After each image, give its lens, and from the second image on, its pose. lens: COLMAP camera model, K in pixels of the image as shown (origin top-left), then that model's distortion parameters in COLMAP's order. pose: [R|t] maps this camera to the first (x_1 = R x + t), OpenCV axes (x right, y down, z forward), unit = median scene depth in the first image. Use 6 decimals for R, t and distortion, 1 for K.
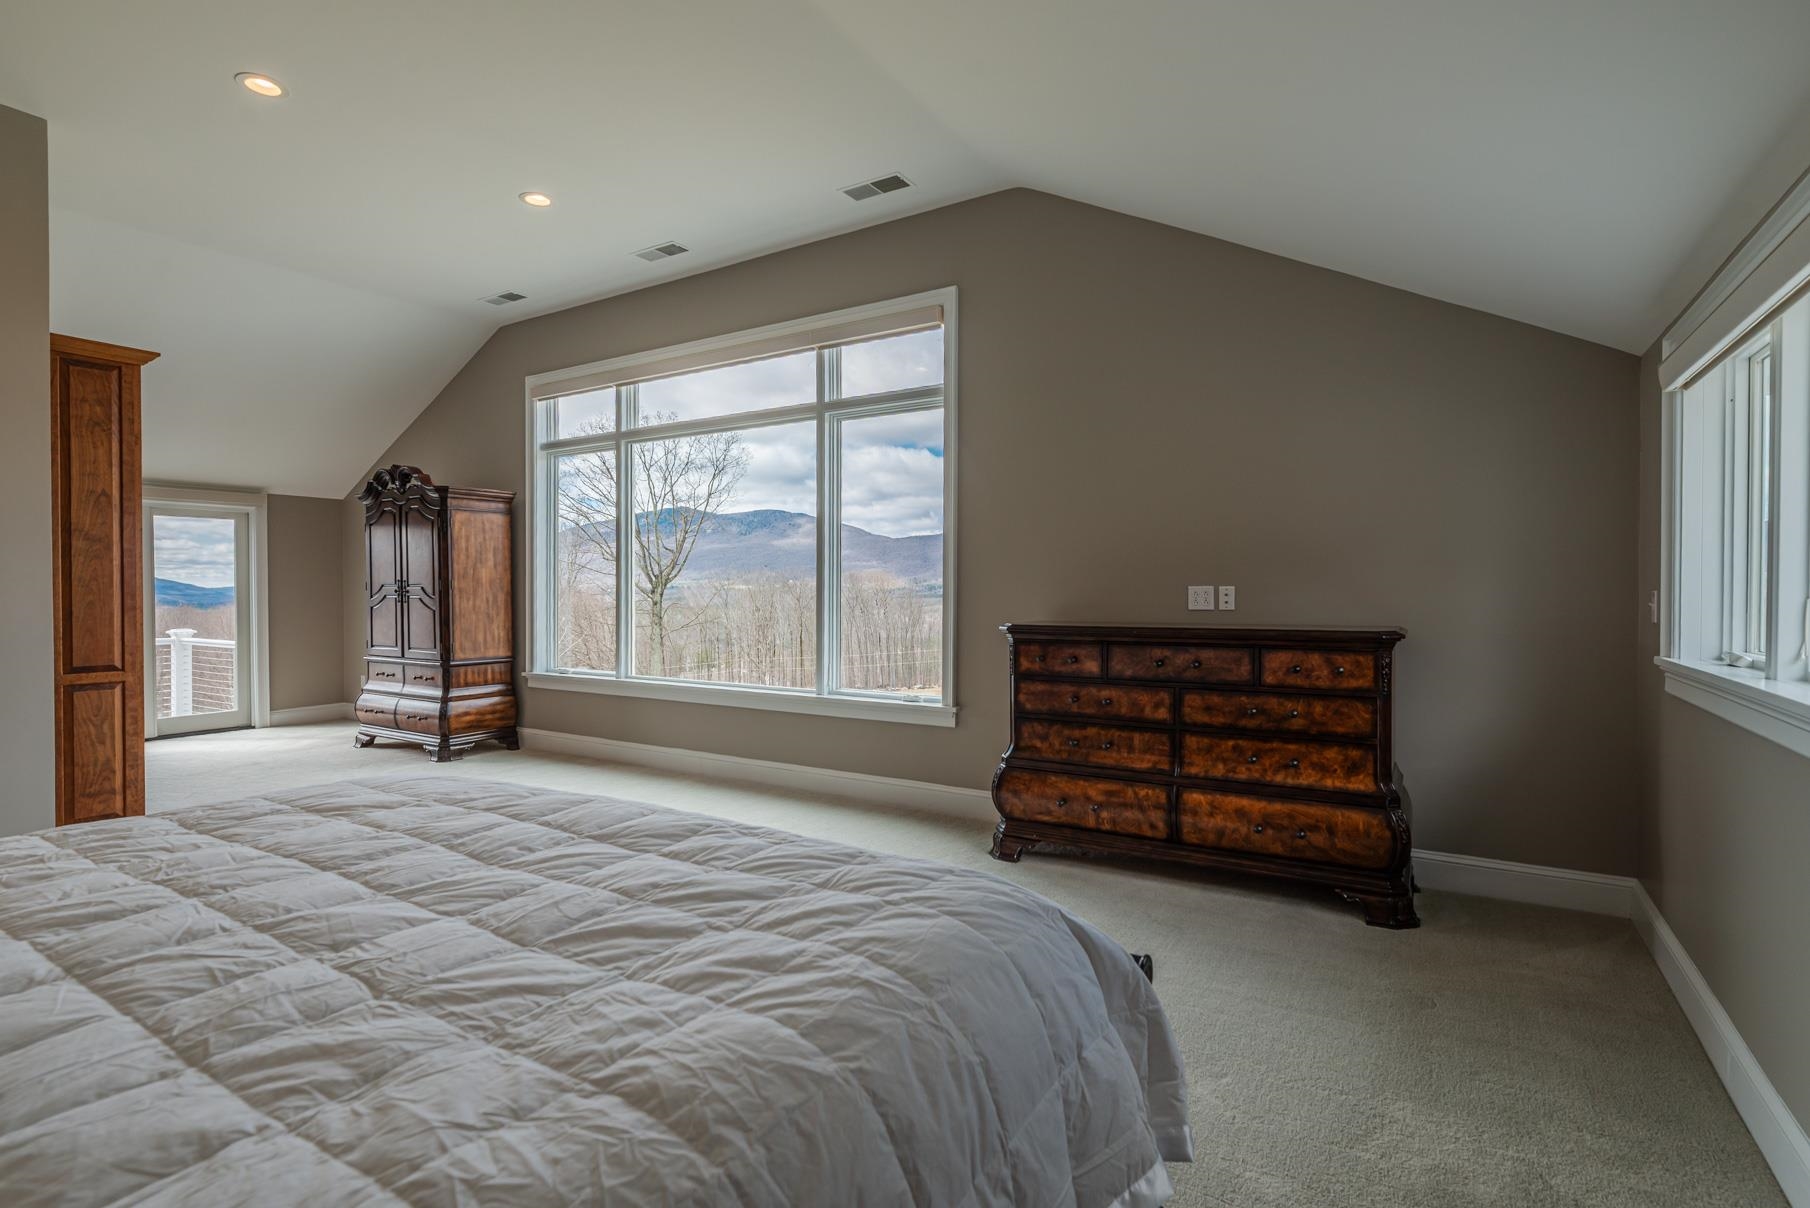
lens RADIAL K [[862.4, 0, 905.0], [0, 862.4, 604.0], [0, 0, 1]] dist [-0.001558, 0.000006]
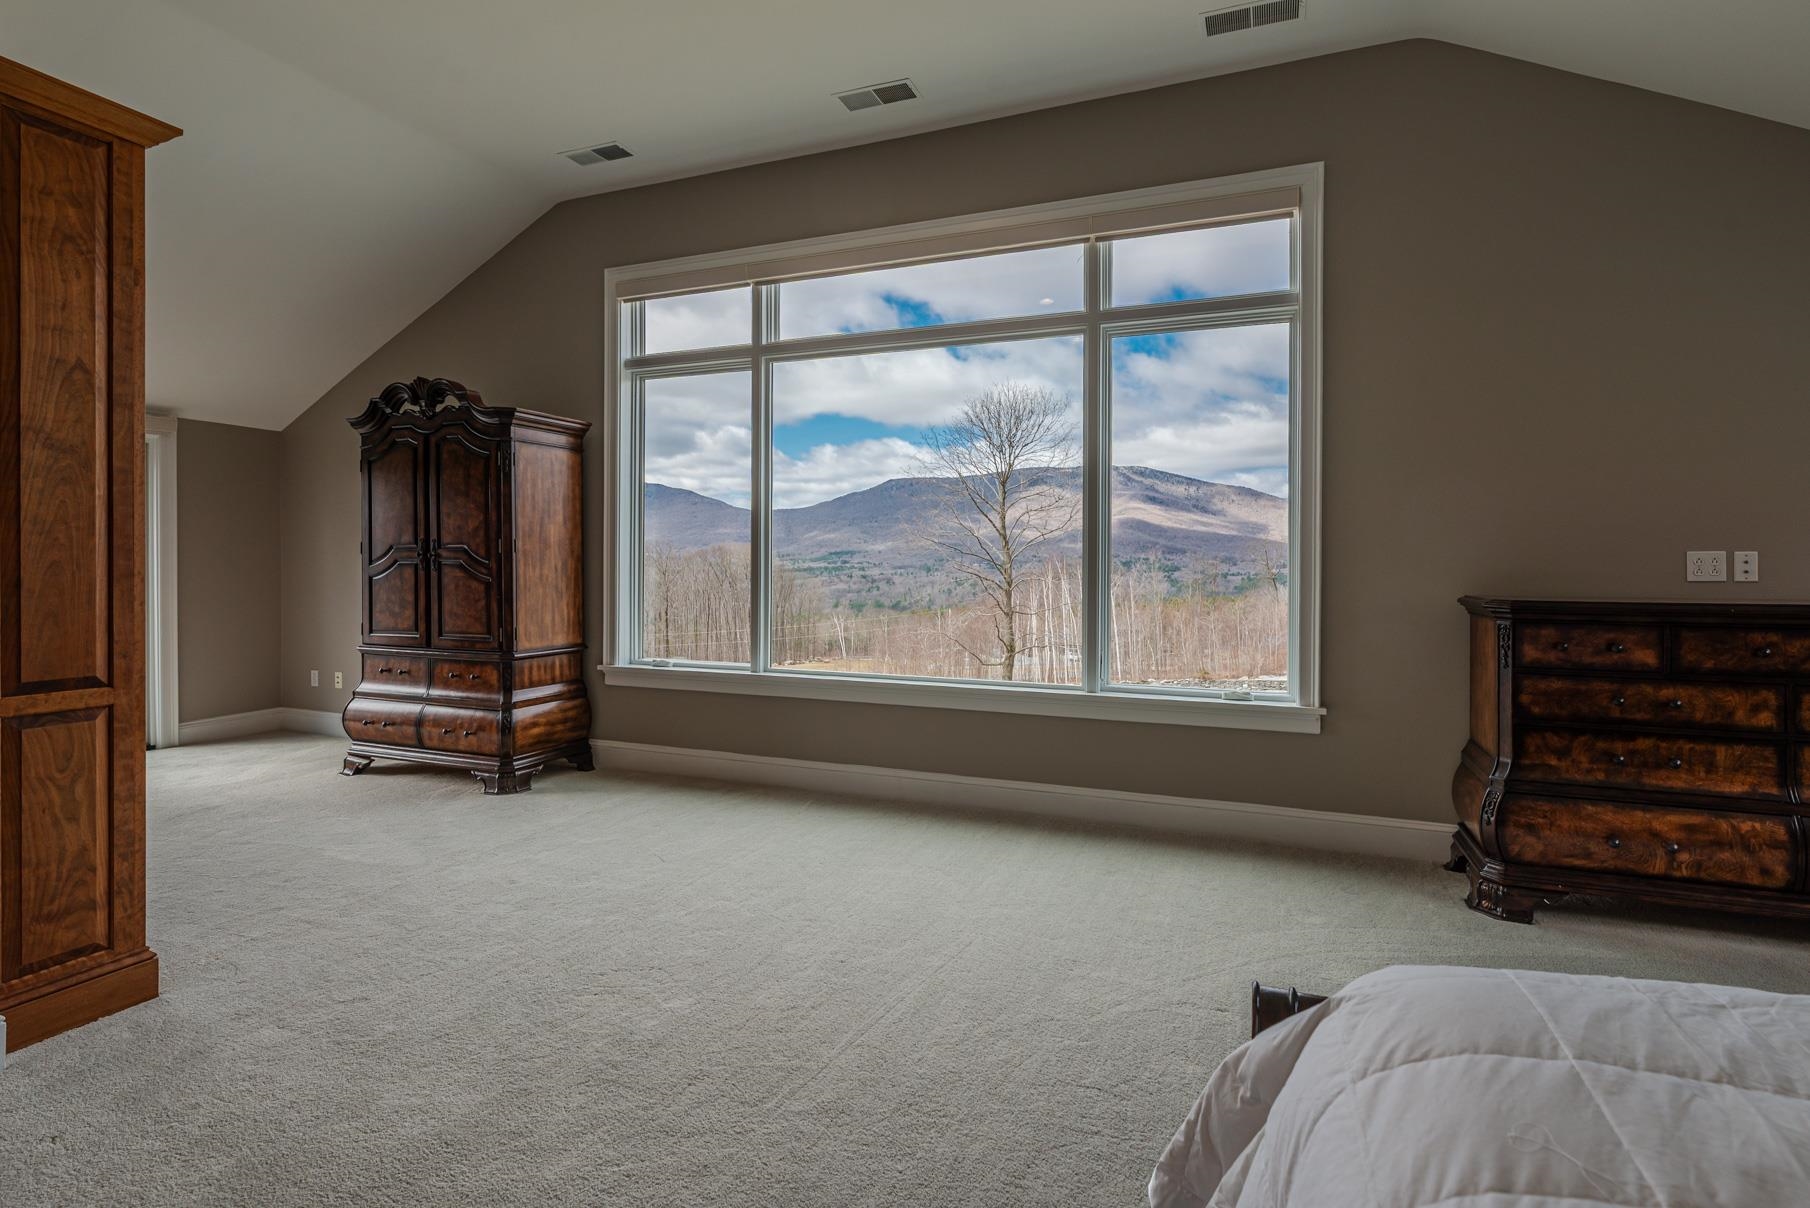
lens RADIAL K [[851.8, 0, 908.7], [0, 851.8, 573.9], [0, 0, 1]] dist [-0.001566, -0.000252]
pose [[0.982732, 0.003969, 0.184992, -0.423084], [-0.002909, 0.999978, -0.006000, 0.005538], [-0.185011, 0.005358, 0.982722, 0.305276]]
